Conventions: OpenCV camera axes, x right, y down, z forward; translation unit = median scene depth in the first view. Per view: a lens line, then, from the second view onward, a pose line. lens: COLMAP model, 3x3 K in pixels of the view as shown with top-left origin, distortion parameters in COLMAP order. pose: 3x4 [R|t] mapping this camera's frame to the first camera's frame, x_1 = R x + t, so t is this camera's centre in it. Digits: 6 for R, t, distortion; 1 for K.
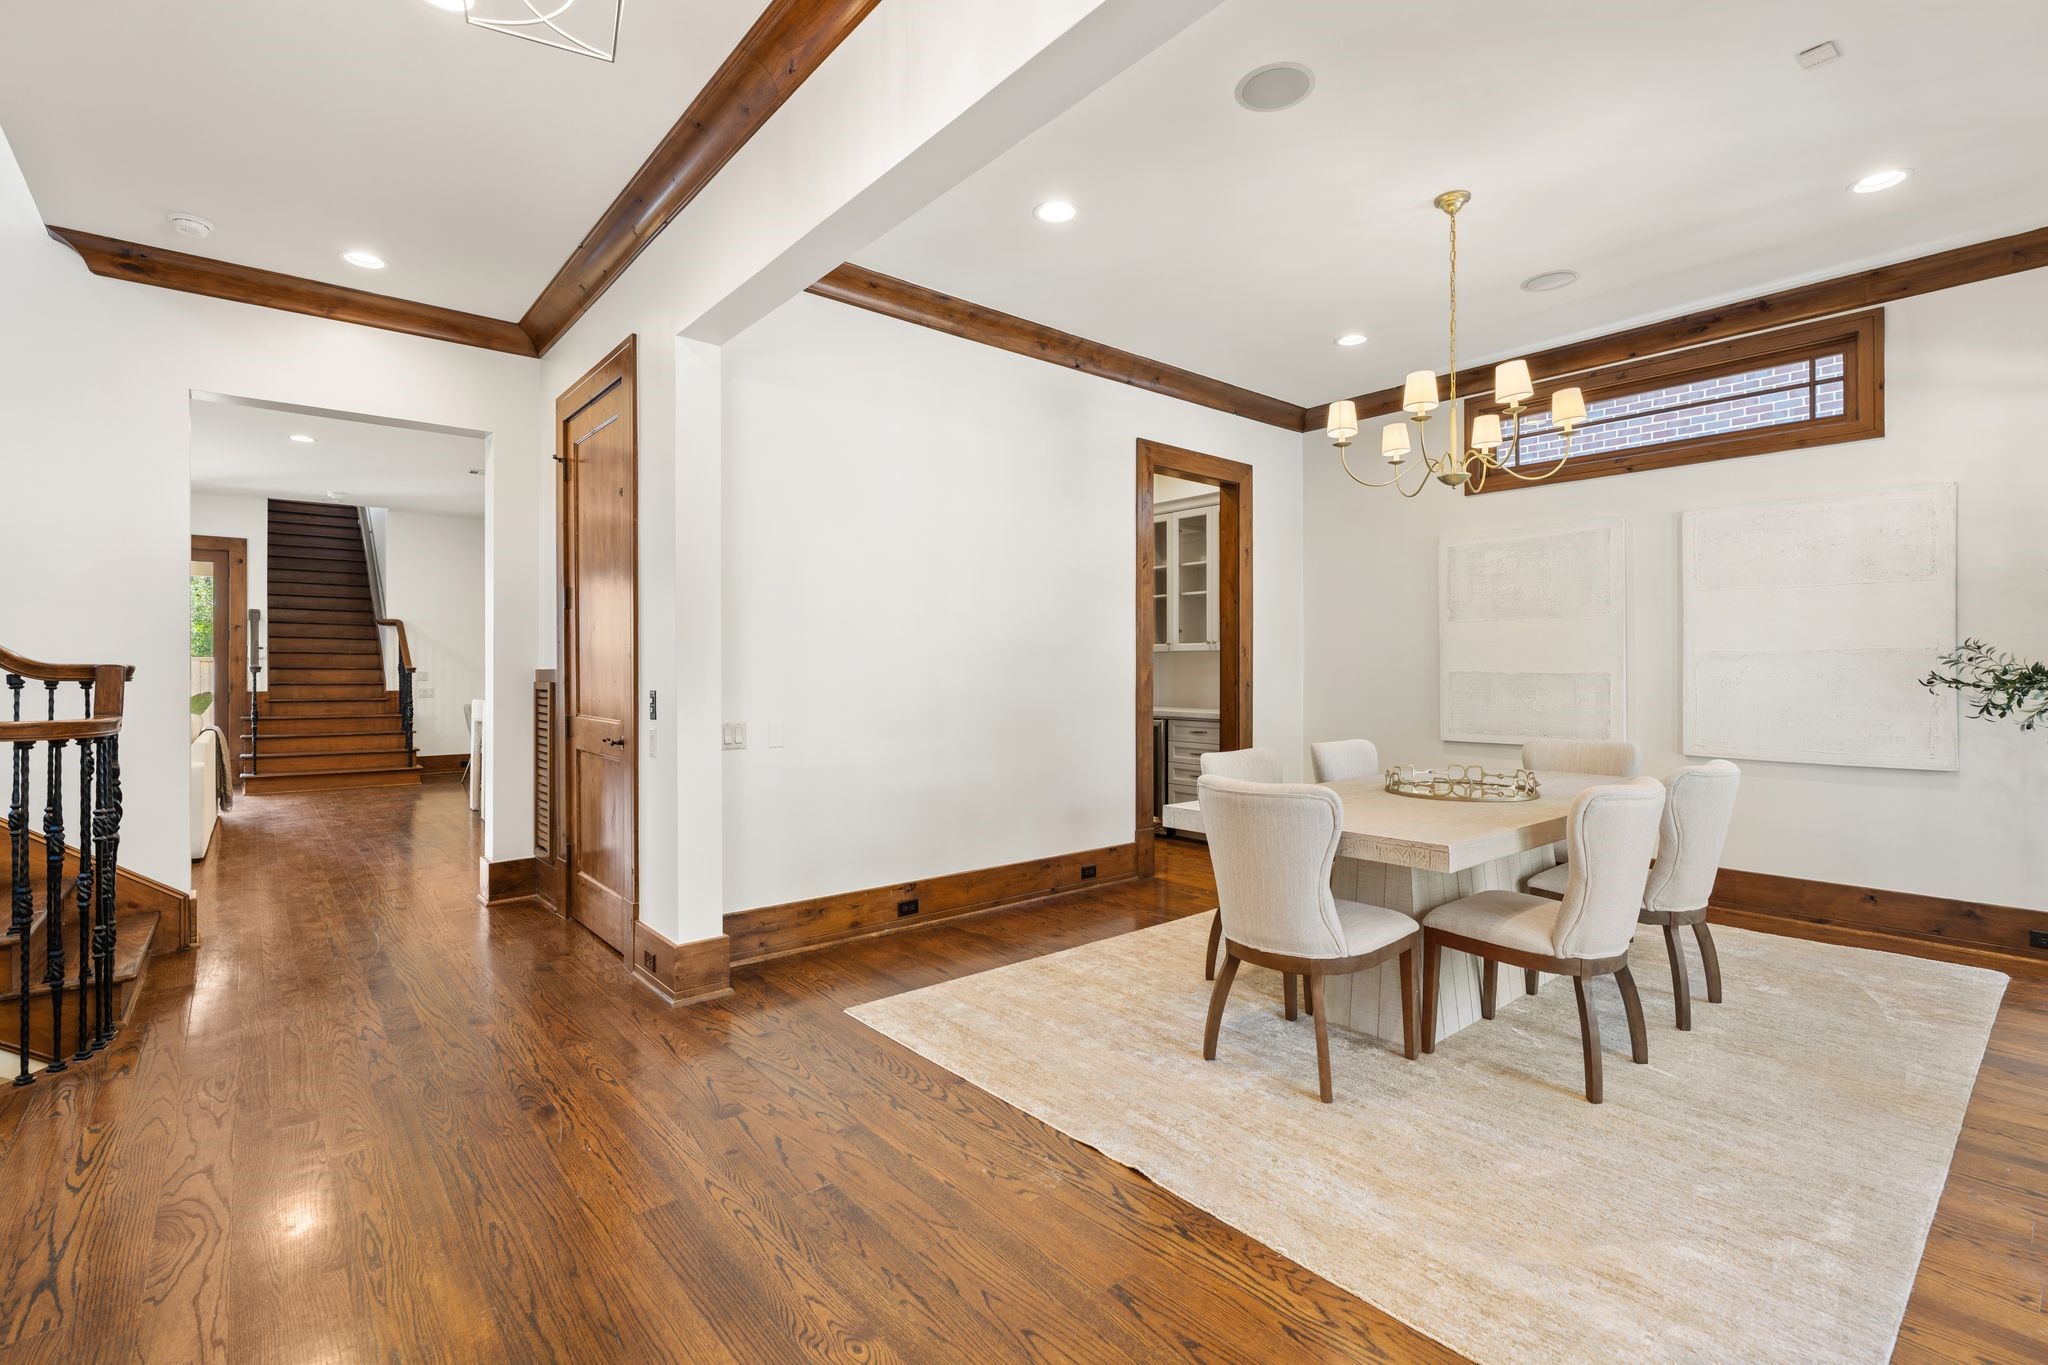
lens RADIAL K [[923.8, 0, 1020.0], [0, 923.8, 682.7], [0, 0, 1]] dist [-0.009574, 0.000599]
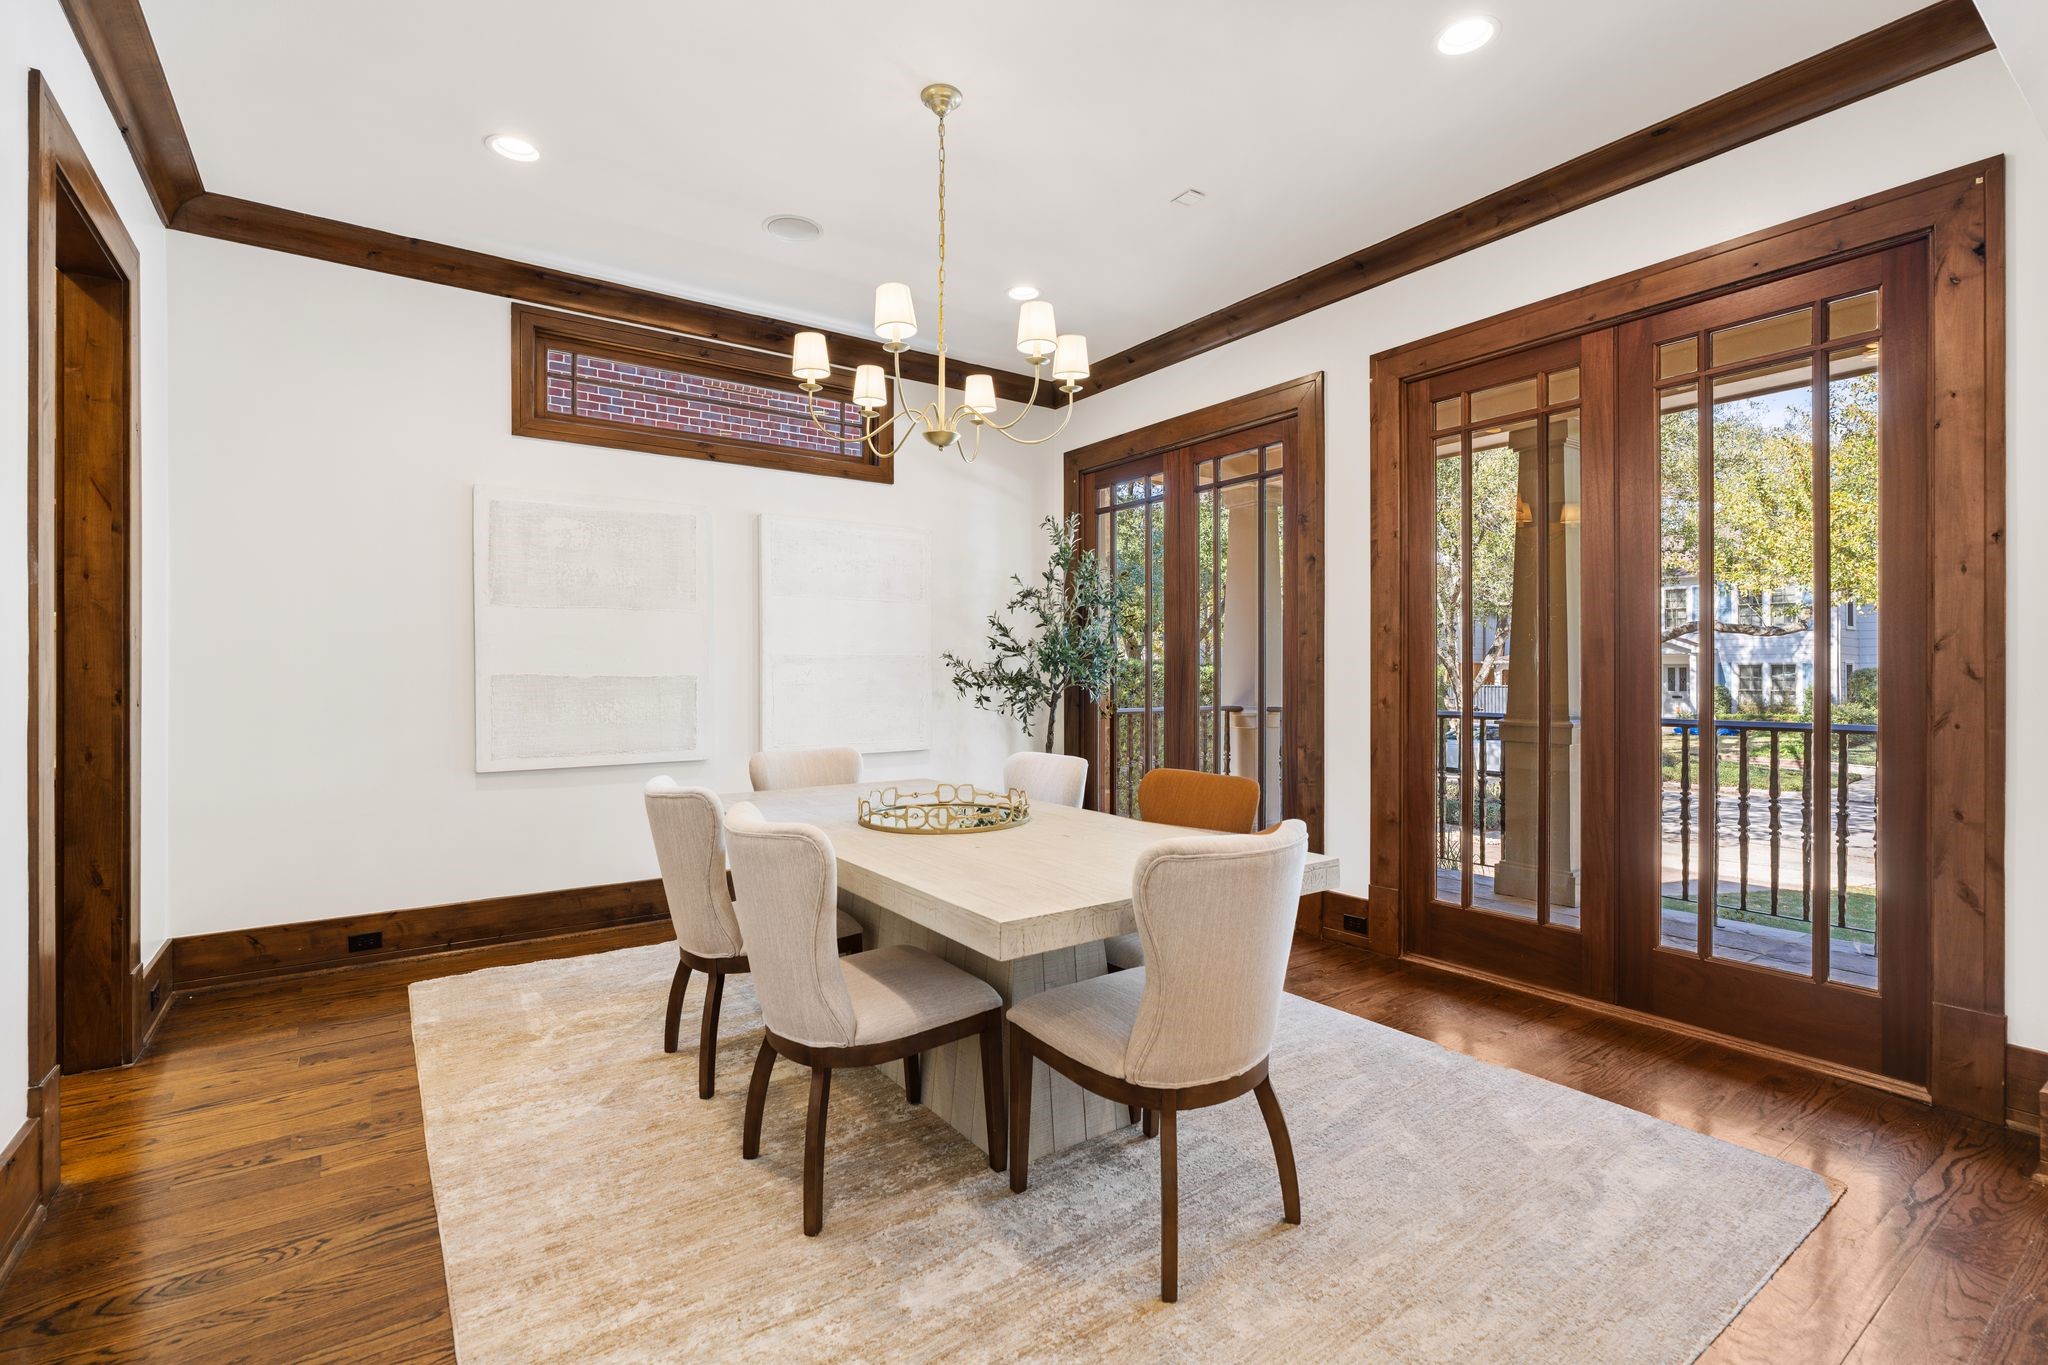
lens RADIAL K [[923.8, 0, 1020.0], [0, 923.8, 682.7], [0, 0, 1]] dist [-0.009574, 0.000599]
pose [[0.082714, -0.009328, 0.996530, -0.285705], [0.014256, 0.999865, 0.008176, -0.008036], [-0.996471, 0.013530, 0.082836, 0.718519]]
